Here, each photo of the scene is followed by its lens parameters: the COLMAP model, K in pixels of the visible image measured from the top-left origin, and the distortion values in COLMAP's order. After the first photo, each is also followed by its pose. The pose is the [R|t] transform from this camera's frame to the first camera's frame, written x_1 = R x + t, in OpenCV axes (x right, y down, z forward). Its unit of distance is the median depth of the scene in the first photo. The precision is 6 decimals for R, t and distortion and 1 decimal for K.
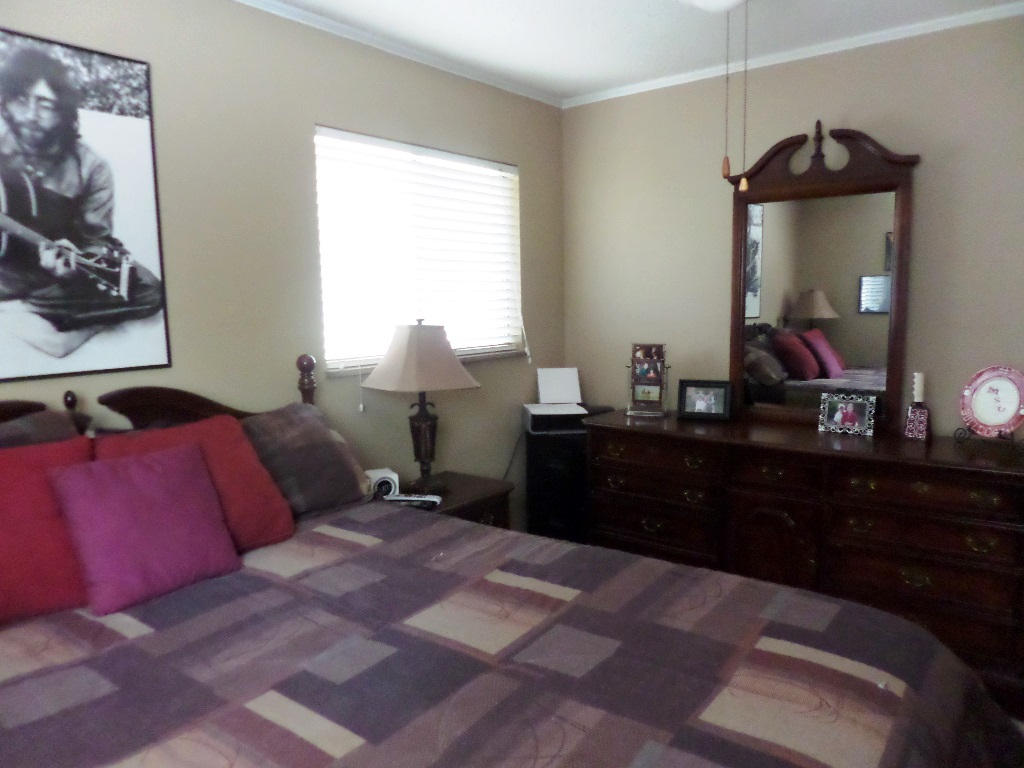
lens RADIAL K [[737.3, 0, 511.6], [0, 737.3, 383.3], [0, 0, 1]] dist [0.020612, -0.017404]
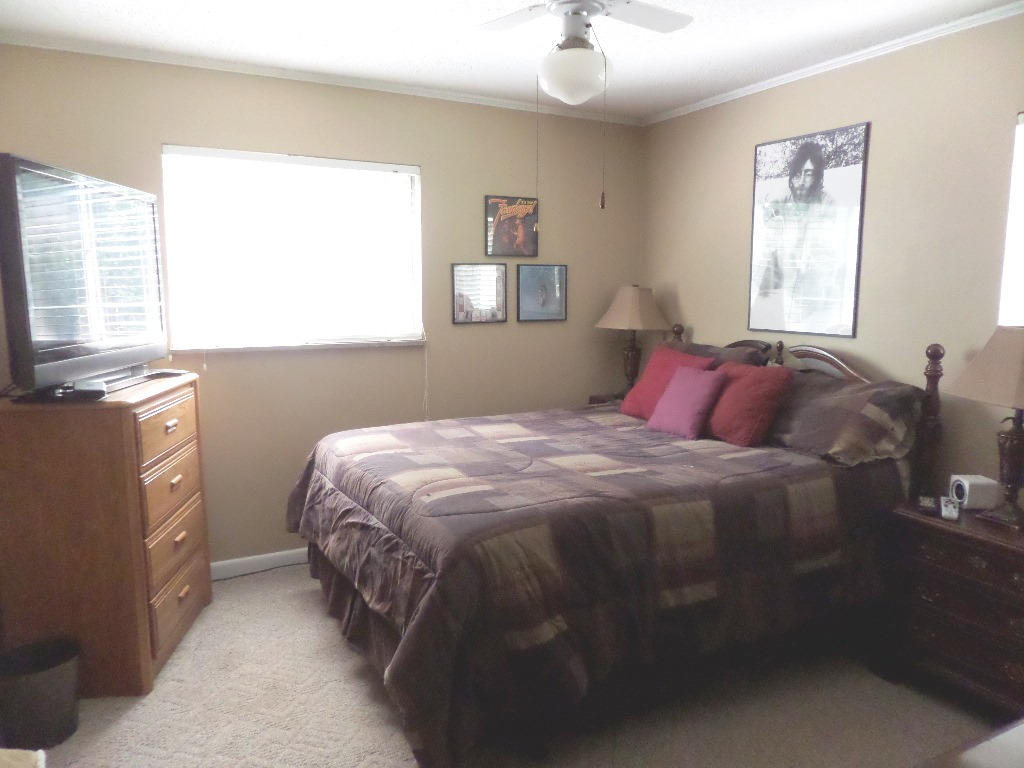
lens RADIAL K [[737.3, 0, 511.4], [0, 737.3, 385.6], [0, 0, 1]] dist [0.020612, -0.017404]
pose [[-0.391573, 0.144892, -0.908668, 1.196595], [-0.103691, 0.974286, 0.200039, -0.163567], [0.914286, 0.172550, -0.366480, 1.037416]]
